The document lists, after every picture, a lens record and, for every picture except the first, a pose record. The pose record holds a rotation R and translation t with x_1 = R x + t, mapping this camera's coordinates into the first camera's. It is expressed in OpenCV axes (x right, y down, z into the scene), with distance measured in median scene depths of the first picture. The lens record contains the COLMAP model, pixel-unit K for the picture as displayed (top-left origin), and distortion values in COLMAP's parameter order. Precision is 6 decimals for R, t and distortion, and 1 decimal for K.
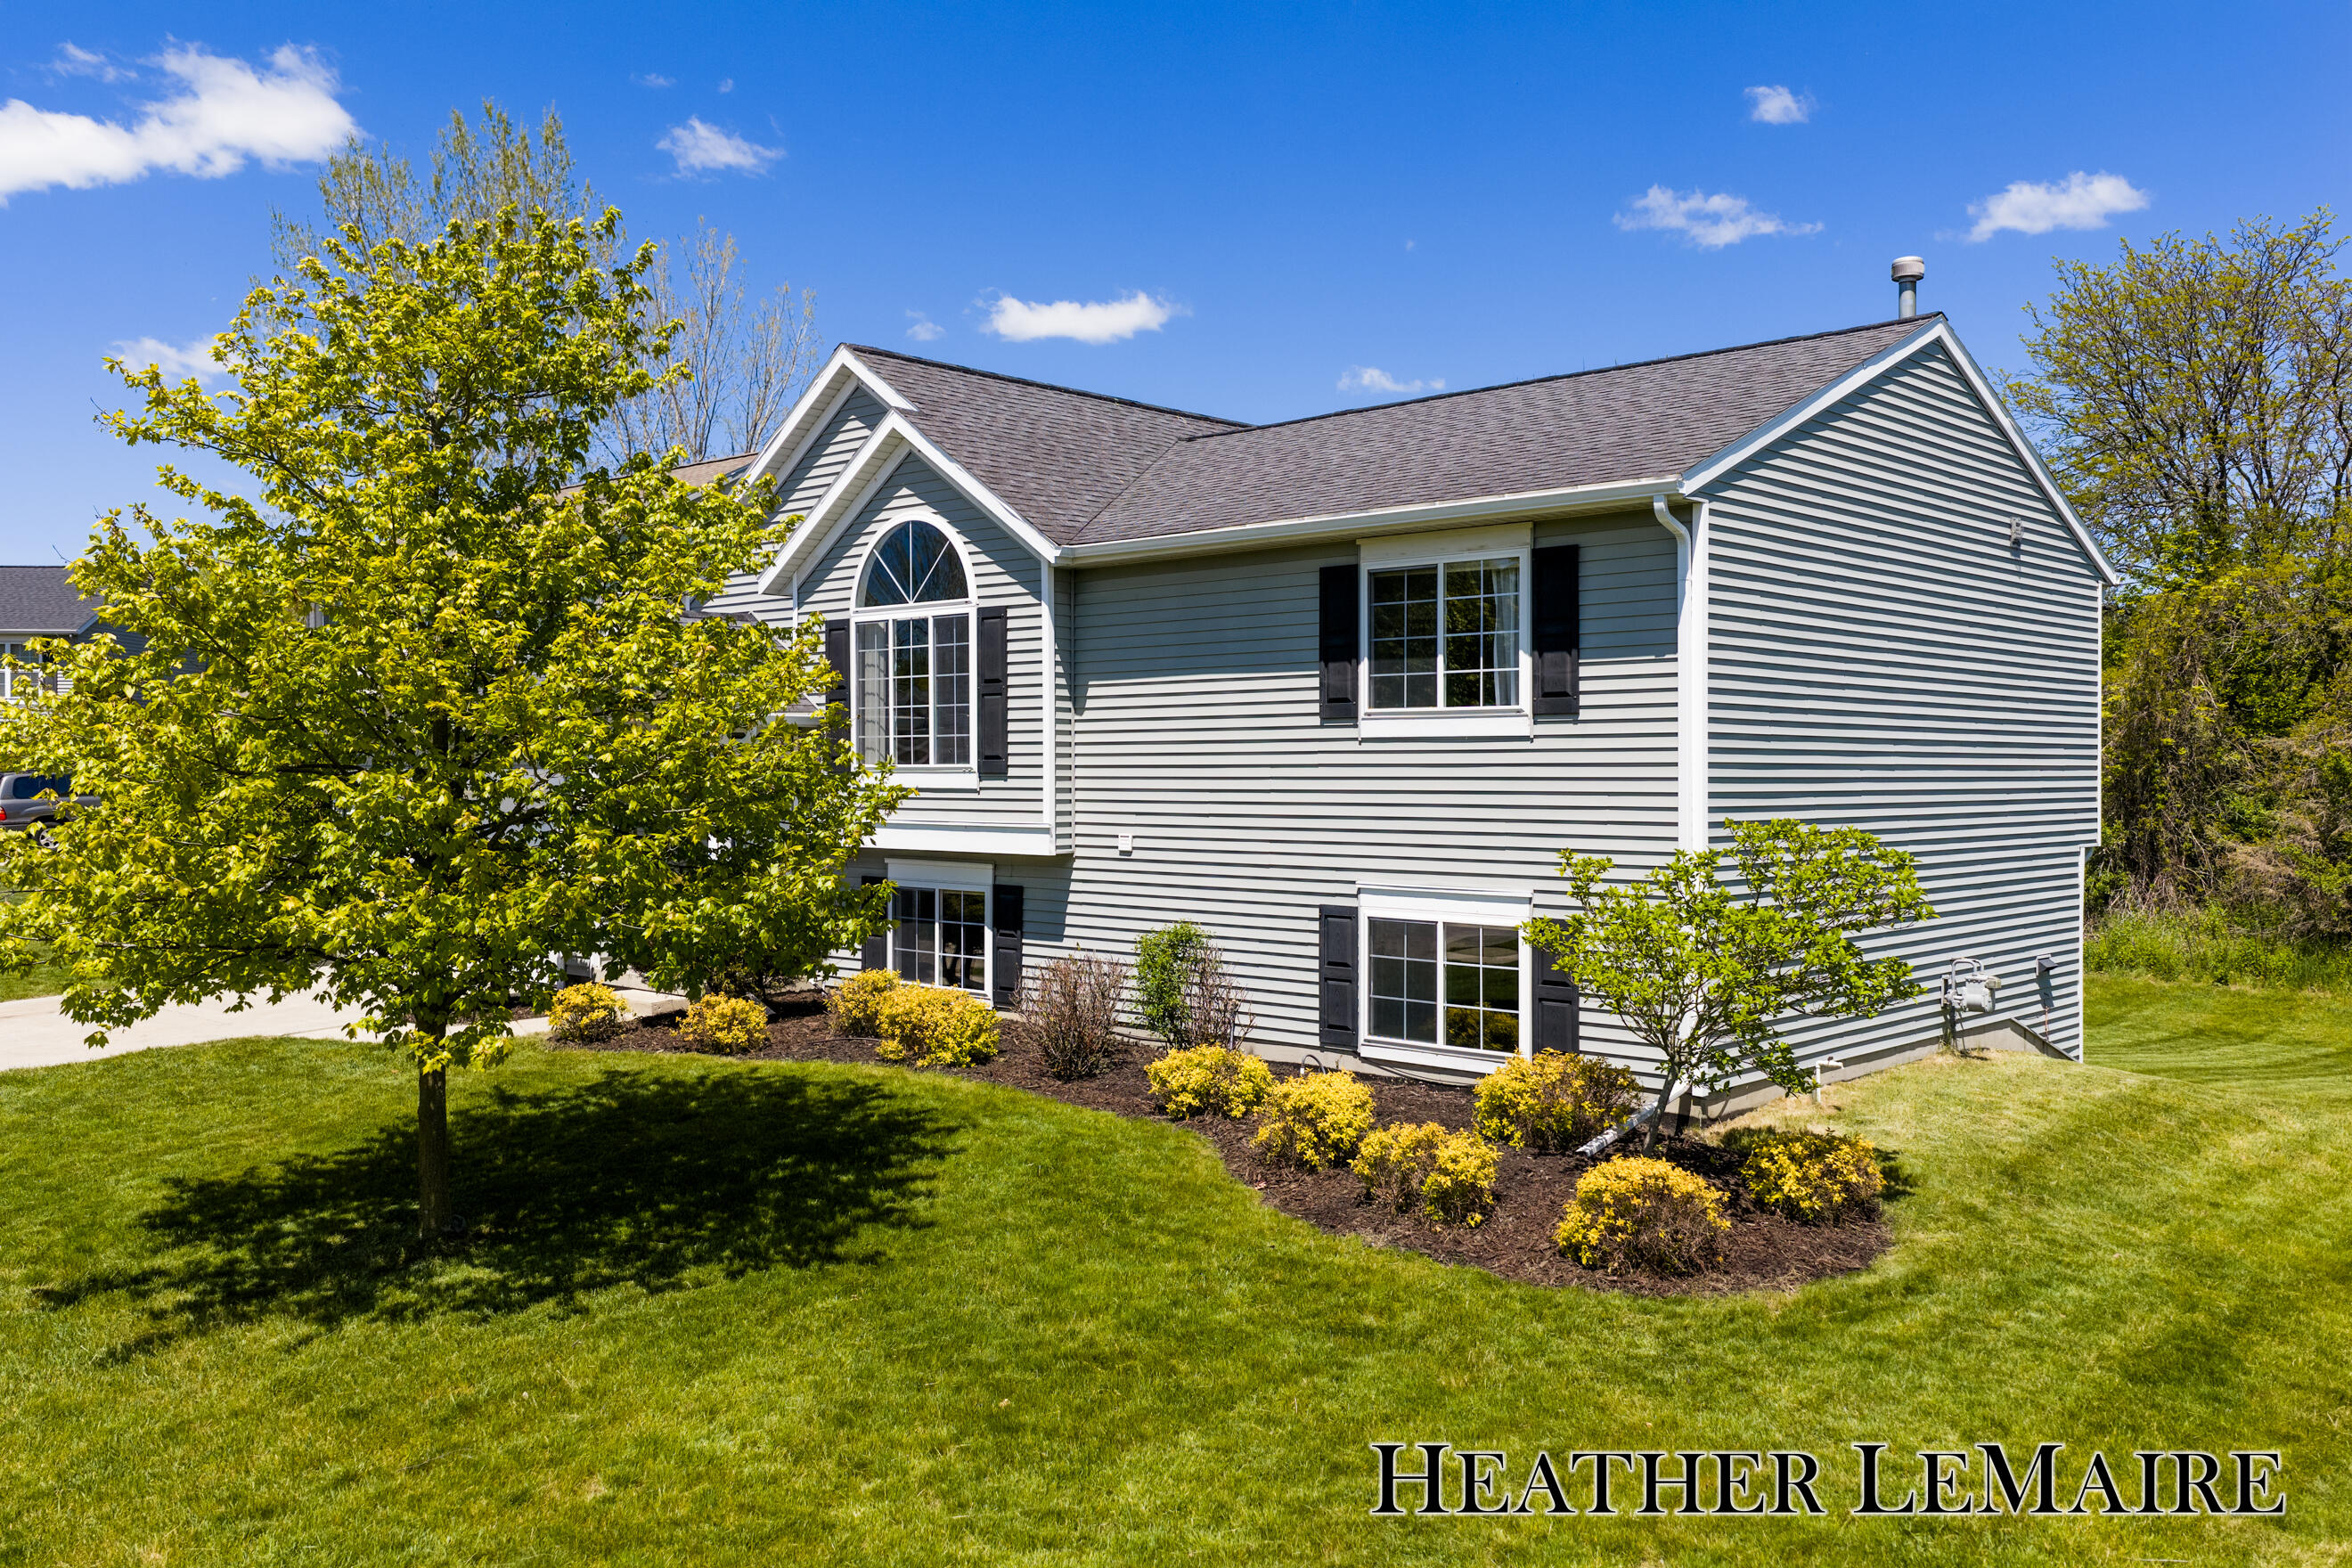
lens RADIAL K [[1945.4, 0, 1227.9], [0, 1945.4, 794.6], [0, 0, 1]] dist [-0.009558, -0.006357]
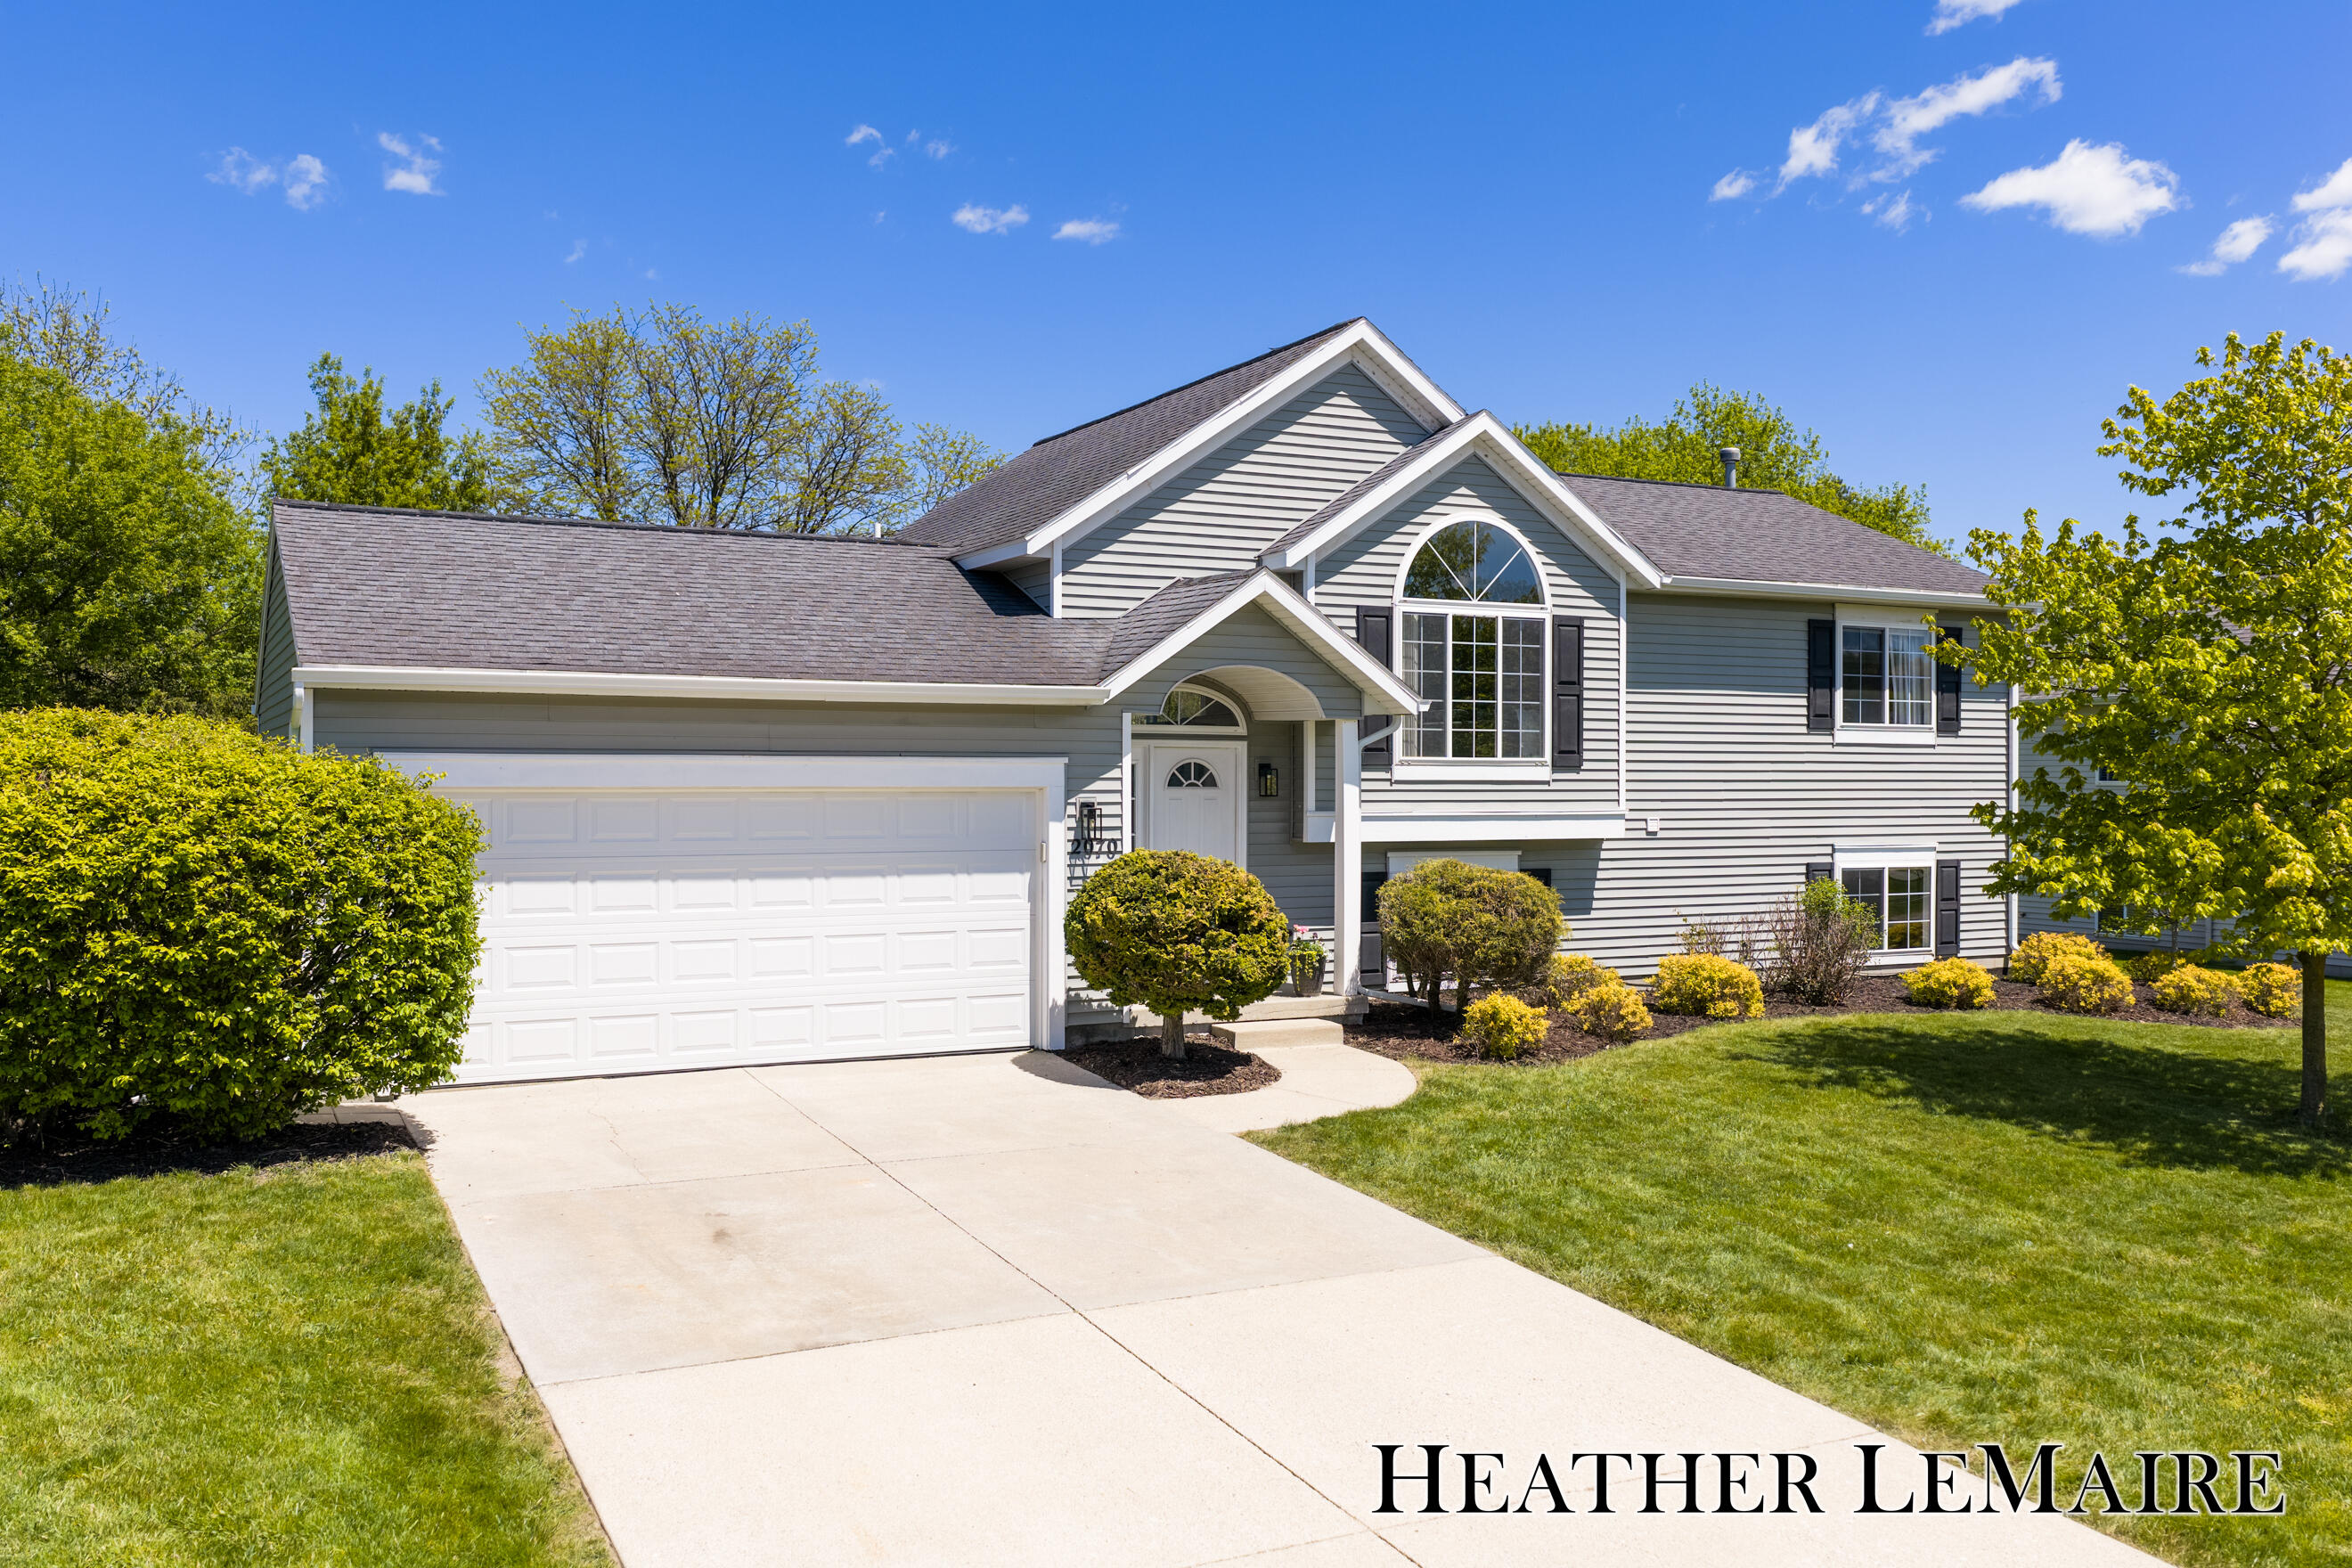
lens RADIAL K [[1900.5, 0, 1176.0], [0, 1900.5, 784.0], [0, 0, 1]] dist [0.004242, -0.002418]
pose [[0.360665, -0.002572, 0.932692, -1.201072], [0.009494, 0.999955, -0.000913, -0.002185], [-0.932647, 0.009185, 0.360673, 0.813527]]
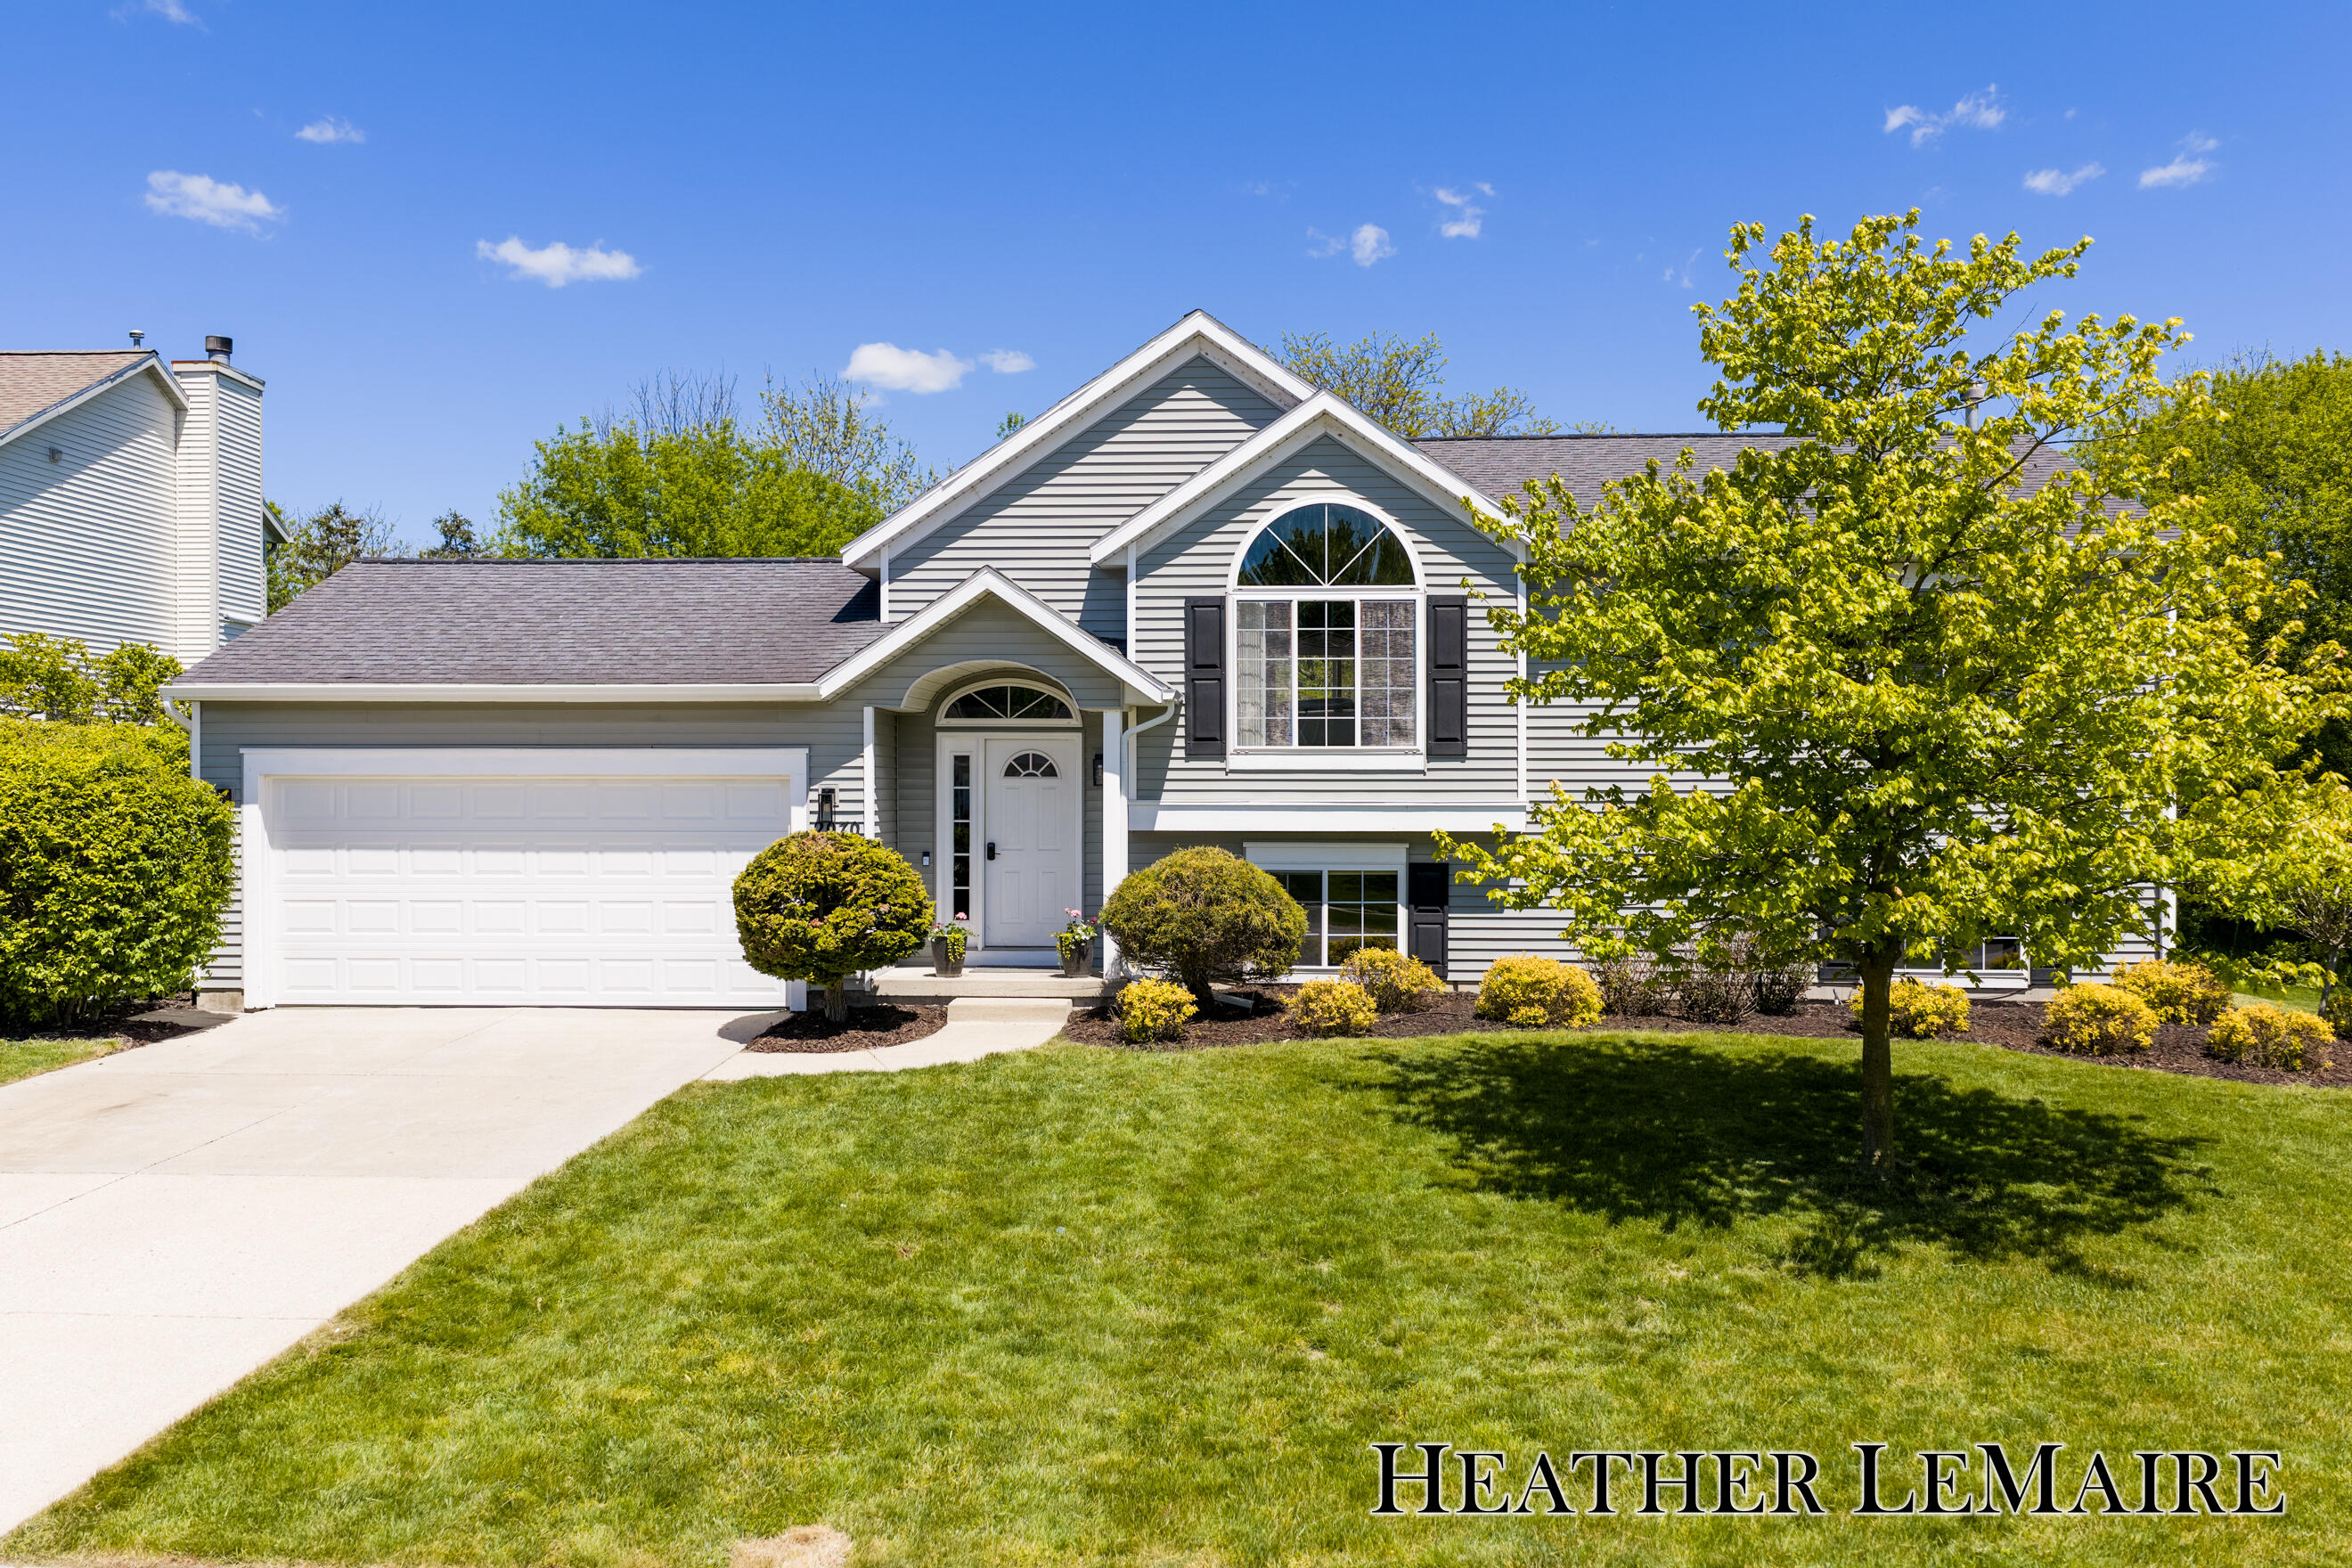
lens RADIAL K [[1945.4, 0, 1227.9], [0, 1945.4, 794.6], [0, 0, 1]] dist [-0.009558, -0.006357]
pose [[0.761918, -0.001579, 0.647671, -0.881979], [0.007844, 0.999946, -0.006791, 0.016424], [-0.647626, 0.010255, 0.761889, 0.279353]]
